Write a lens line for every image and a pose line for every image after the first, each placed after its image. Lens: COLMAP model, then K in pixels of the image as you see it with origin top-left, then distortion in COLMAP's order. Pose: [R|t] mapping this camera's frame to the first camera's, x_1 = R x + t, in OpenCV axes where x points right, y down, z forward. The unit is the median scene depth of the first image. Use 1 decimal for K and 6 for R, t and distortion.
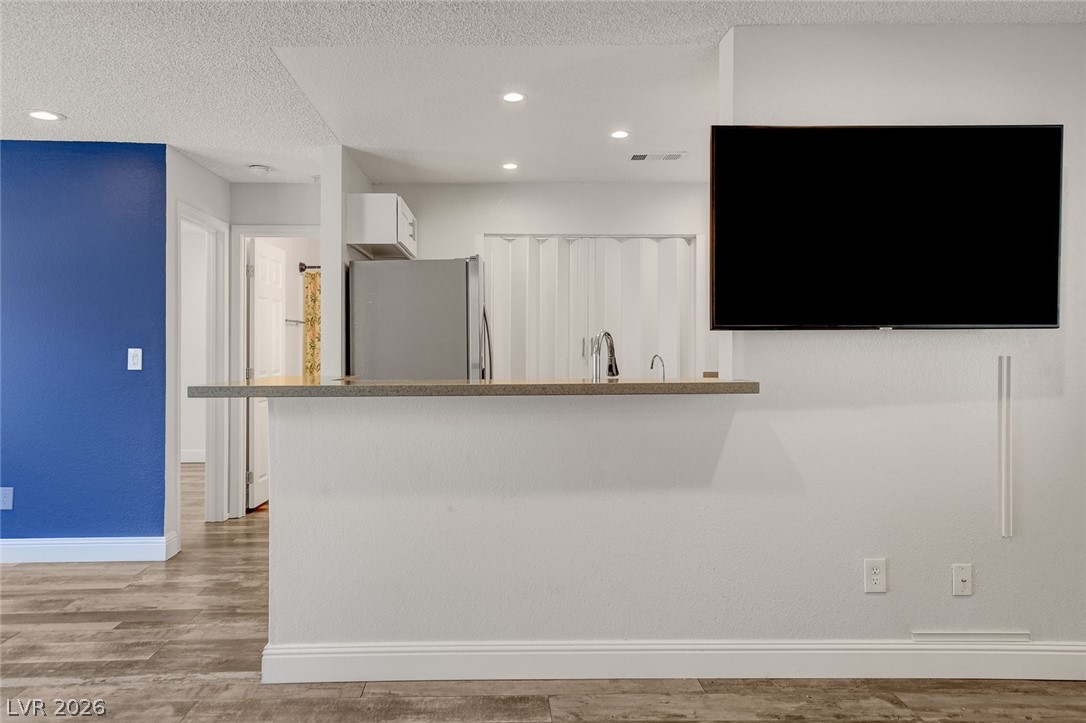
lens RADIAL K [[777.2, 0, 511.5], [0, 777.2, 341.4], [0, 0, 1]] dist [0.010369, 0.032636]
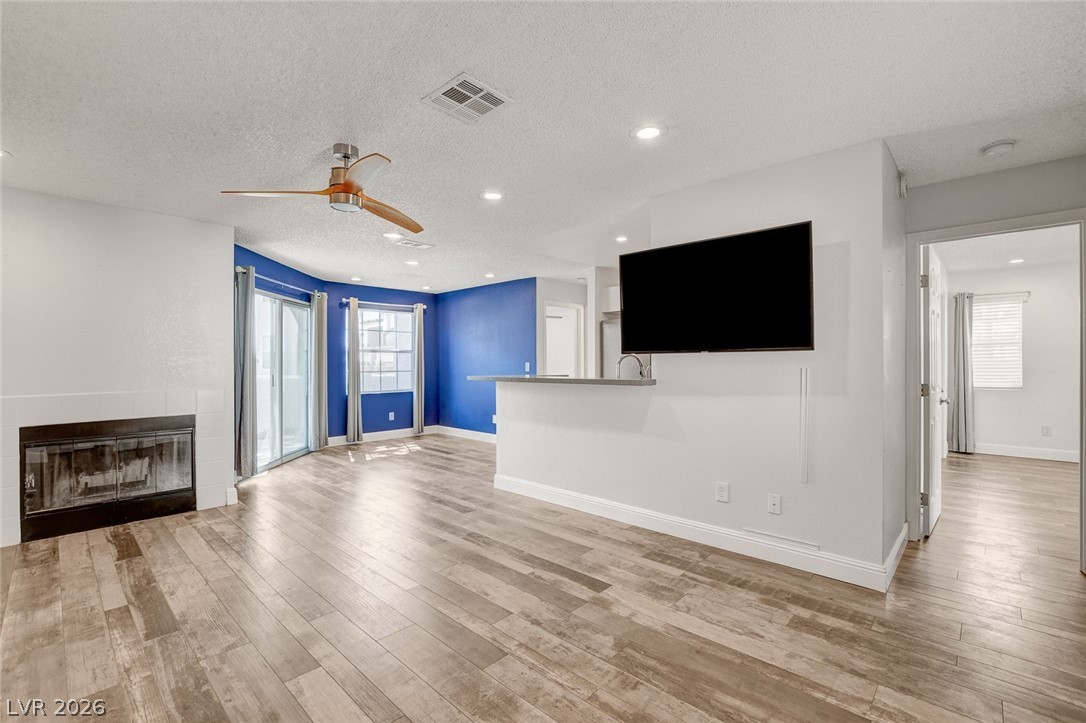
lens RADIAL K [[480.6, 0, 543.0], [0, 480.6, 361.5], [0, 0, 1]] dist [-0.019006, 0.000371]
pose [[0.710436, -0.001998, -0.703759, 0.679358], [0.008384, 0.999949, 0.005624, -0.003161], [0.703712, -0.009896, 0.710417, -0.035182]]
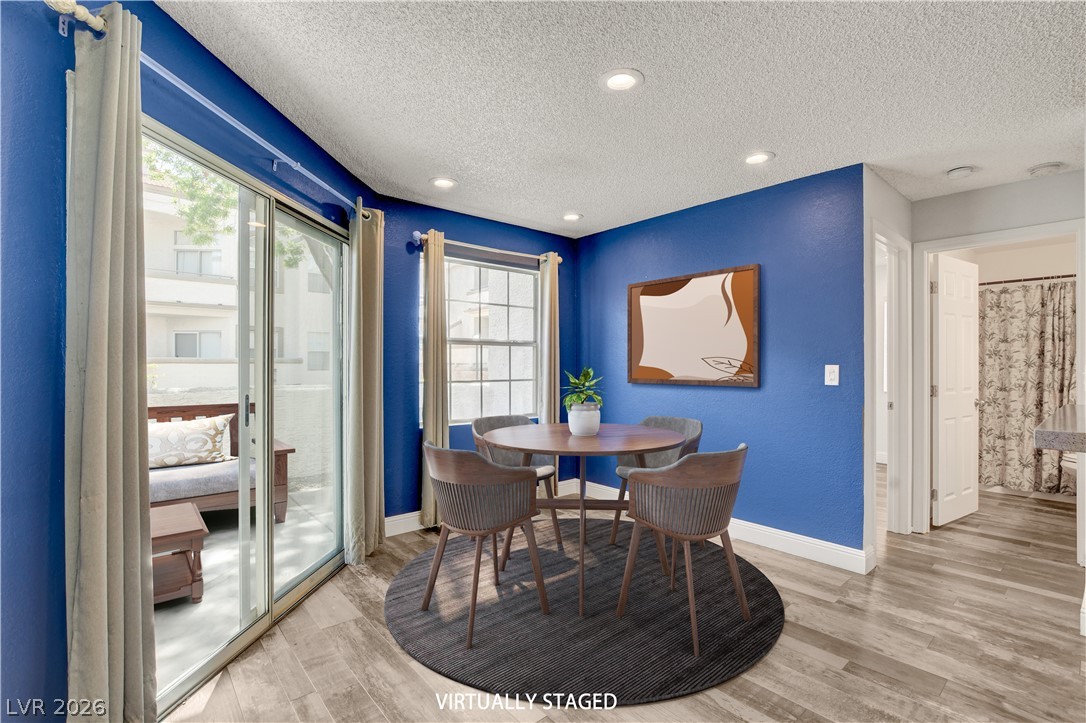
lens RADIAL K [[490.8, 0, 546.6], [0, 490.8, 362.8], [0, 0, 1]] dist [-0.014030, 0.000282]
pose [[0.639708, -0.001720, -0.768616, -0.248660], [0.005041, 0.999985, 0.001958, 0.003294], [0.768601, -0.005127, 0.639708, 0.315714]]
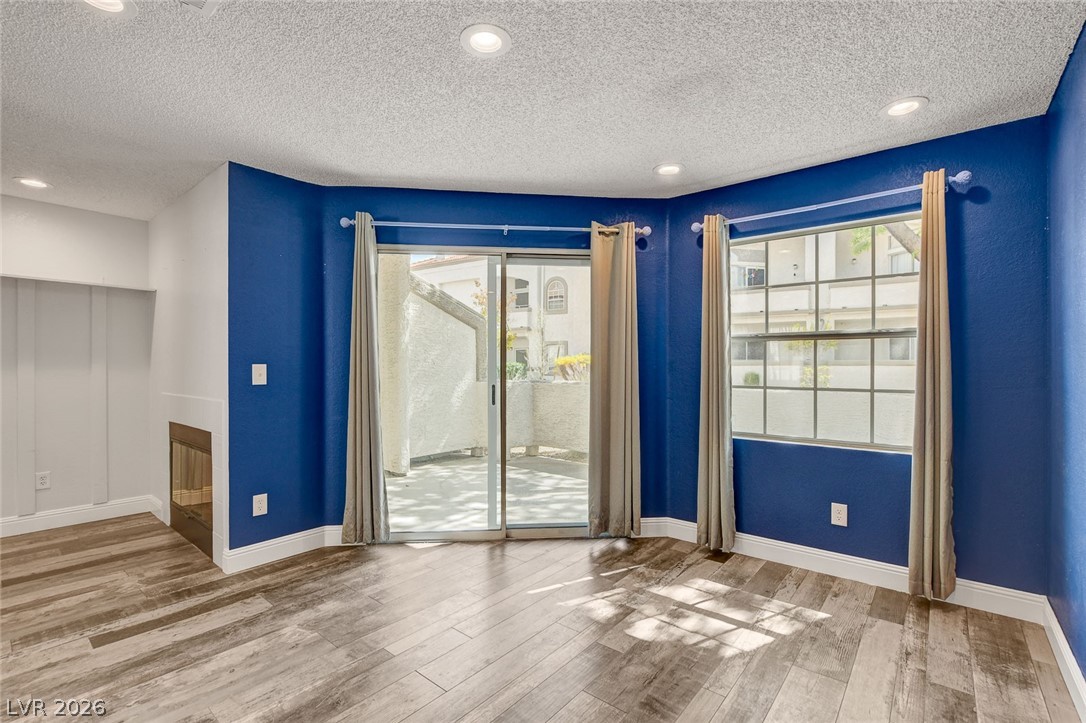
lens RADIAL K [[487.7, 0, 548.3], [0, 487.7, 364.5], [0, 0, 1]] dist [-0.027255, 0.000359]
pose [[-0.644062, -0.000567, -0.764973, -0.292869], [0.005030, 0.999975, -0.004976, 0.007257], [0.764956, -0.007052, -0.644043, 1.031600]]
